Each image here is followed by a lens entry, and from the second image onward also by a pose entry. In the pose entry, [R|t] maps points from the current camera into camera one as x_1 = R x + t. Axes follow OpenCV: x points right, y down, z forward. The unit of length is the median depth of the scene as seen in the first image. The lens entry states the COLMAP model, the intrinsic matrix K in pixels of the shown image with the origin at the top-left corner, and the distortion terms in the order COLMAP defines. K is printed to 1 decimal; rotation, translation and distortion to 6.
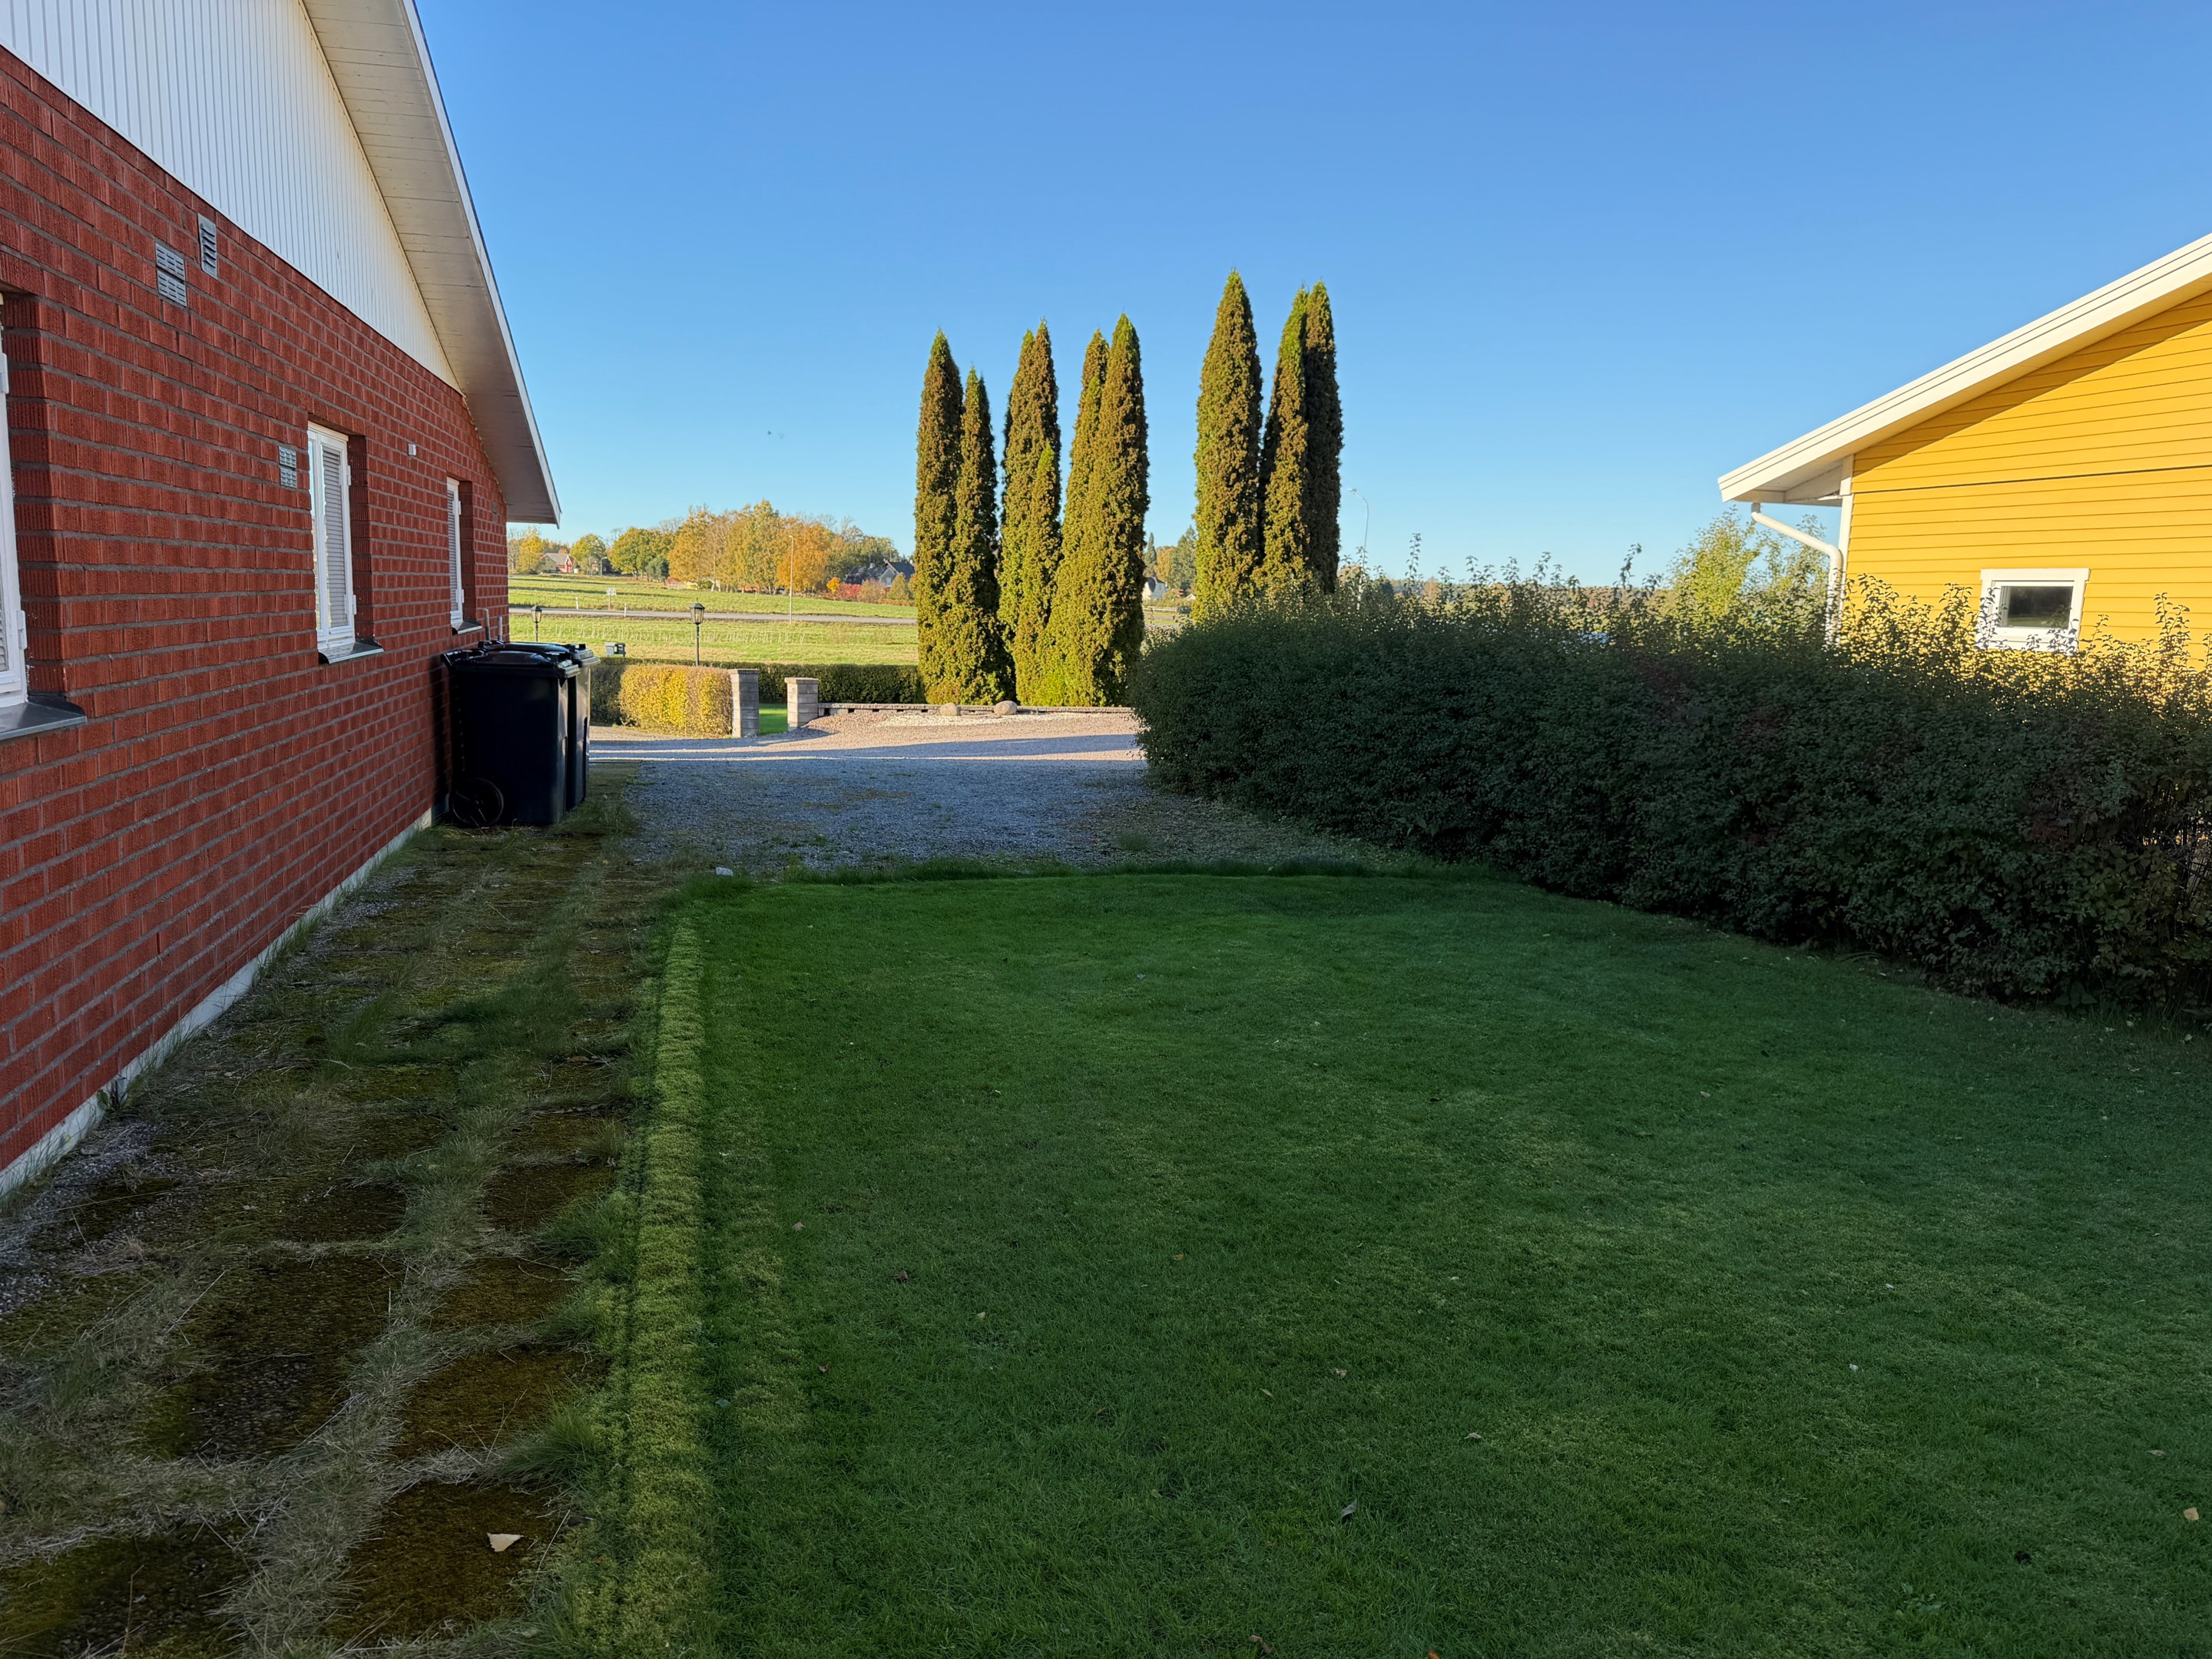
lens RADIAL K [[1535.2, 0, 1103.4], [0, 1535.2, 840.5], [0, 0, 1]] dist [0.162745, -0.294167]
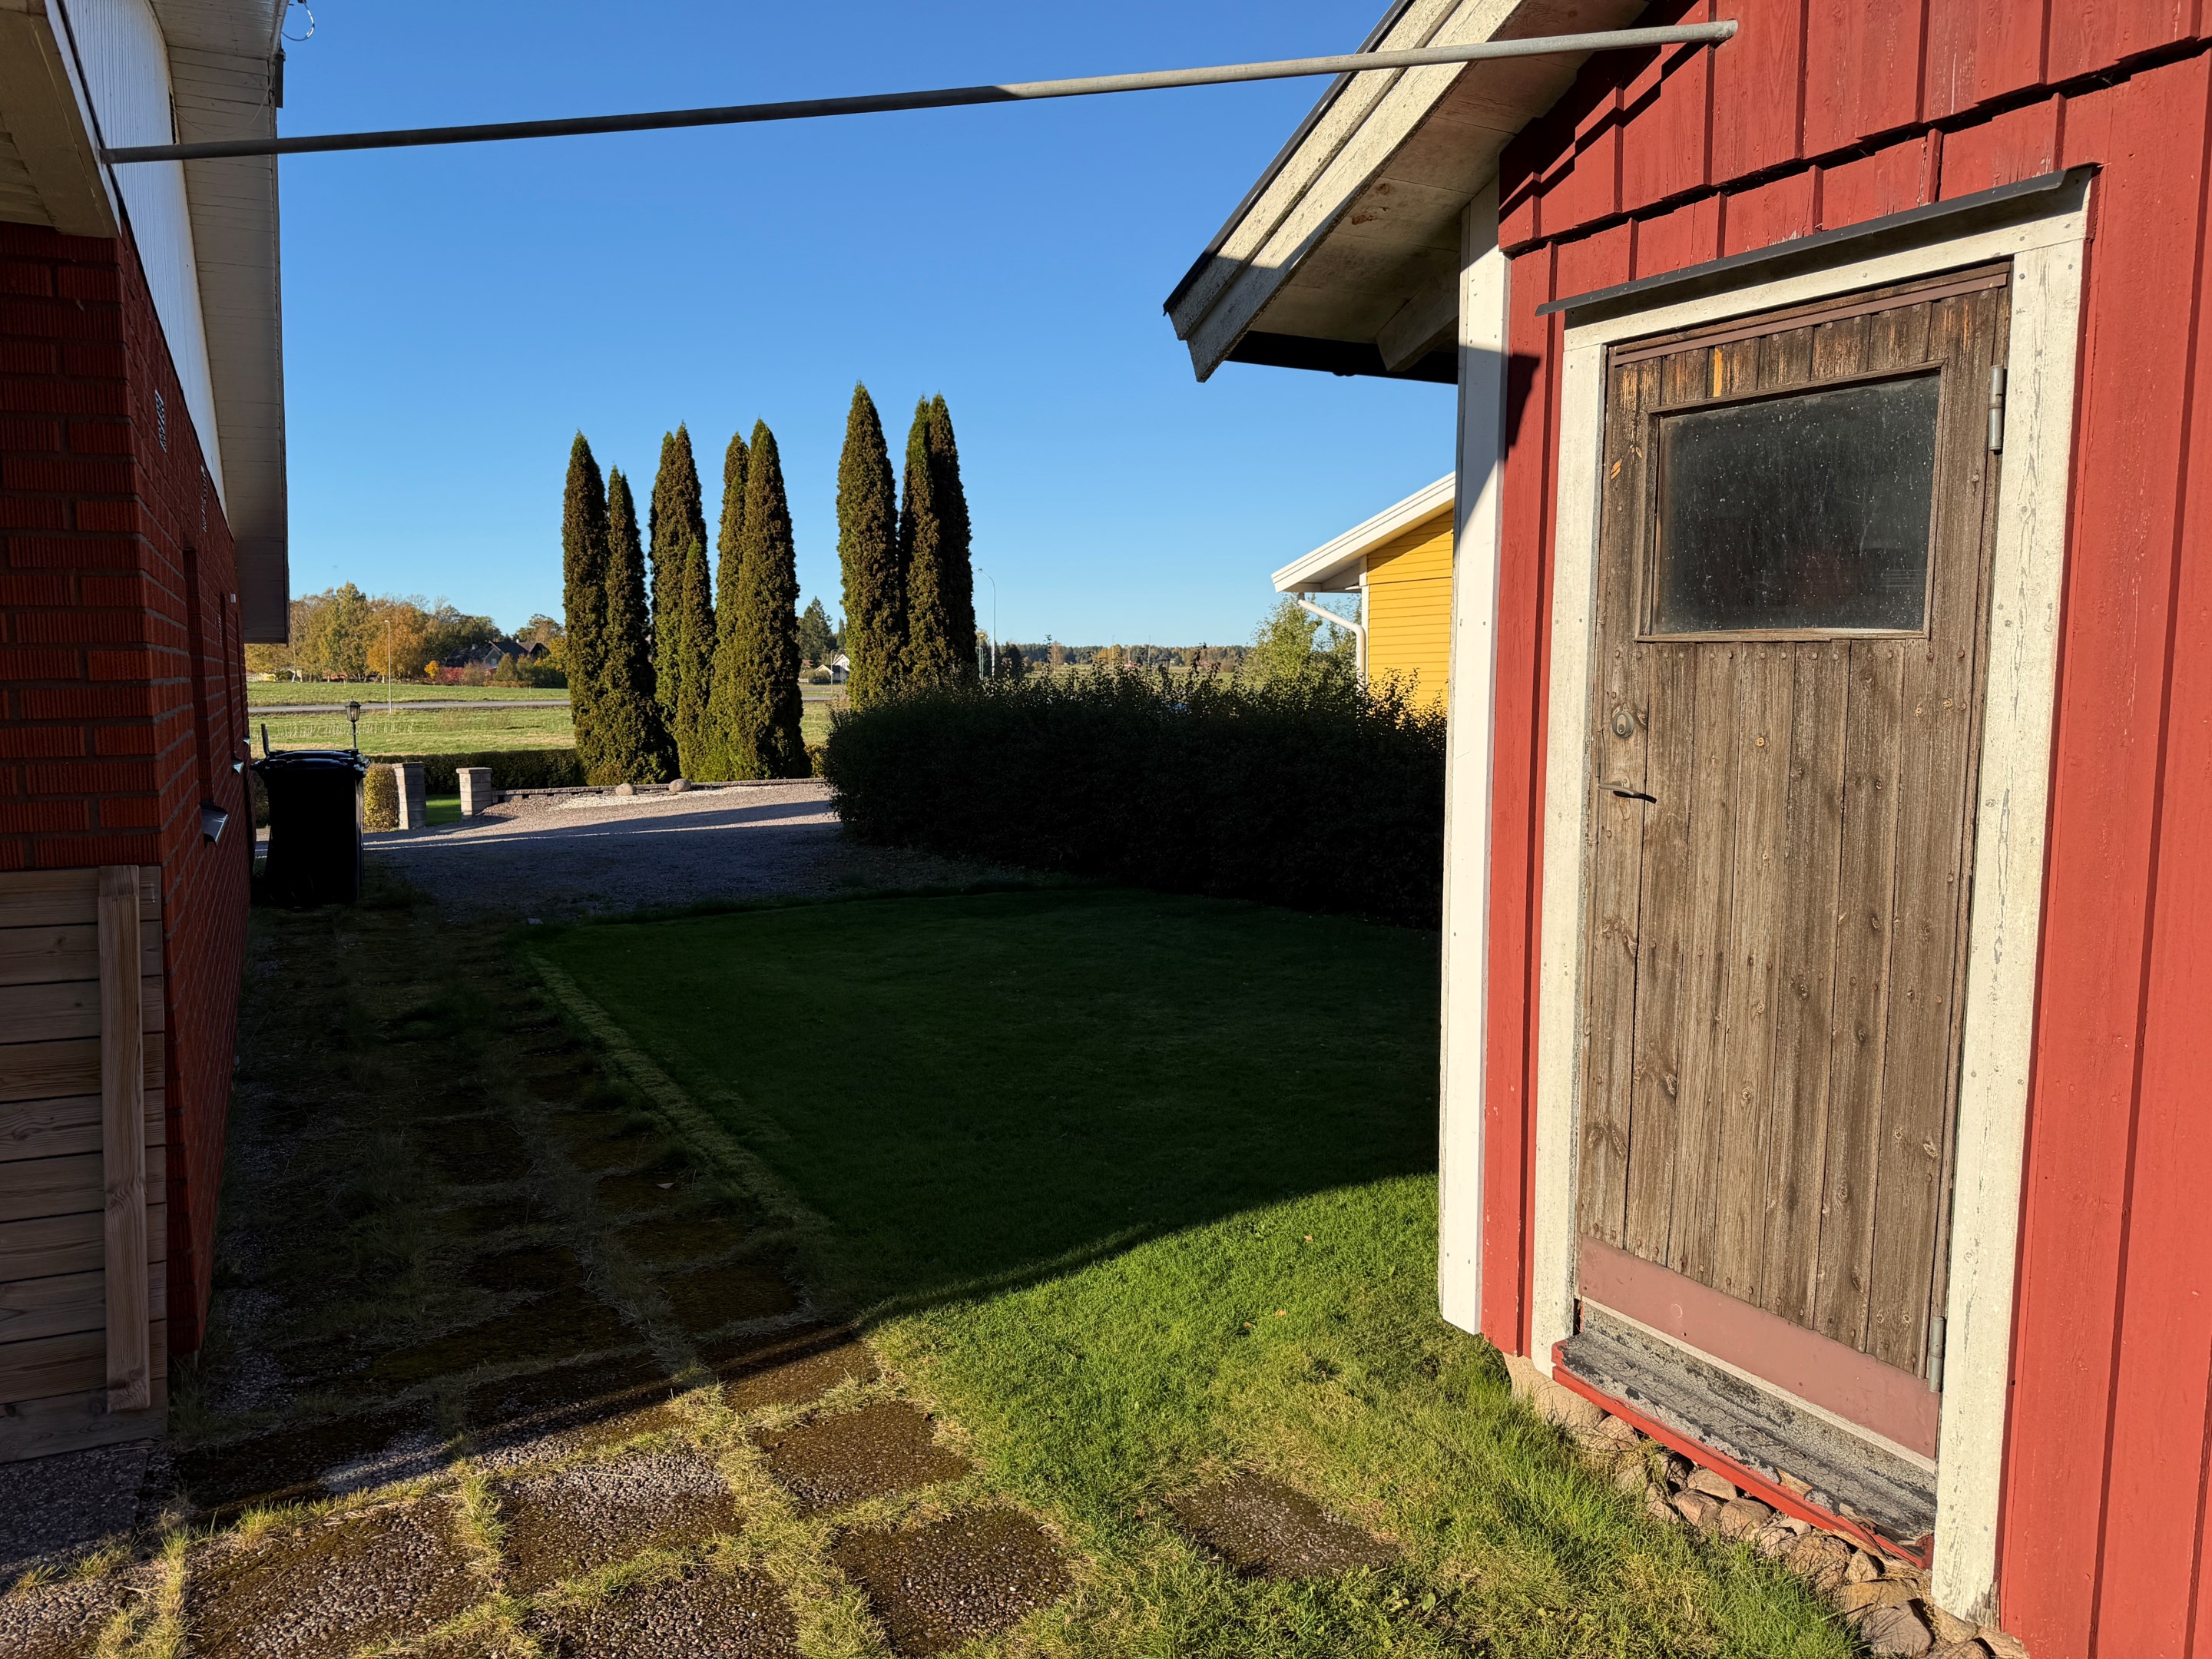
lens RADIAL K [[1535.2, 0, 1103.4], [0, 1535.2, 840.5], [0, 0, 1]] dist [0.162745, -0.294167]
pose [[0.971412, -0.065371, 0.228220, -0.022918], [0.074930, 0.996627, -0.033464, 0.009139], [-0.225263, 0.049608, 0.973034, -0.101288]]
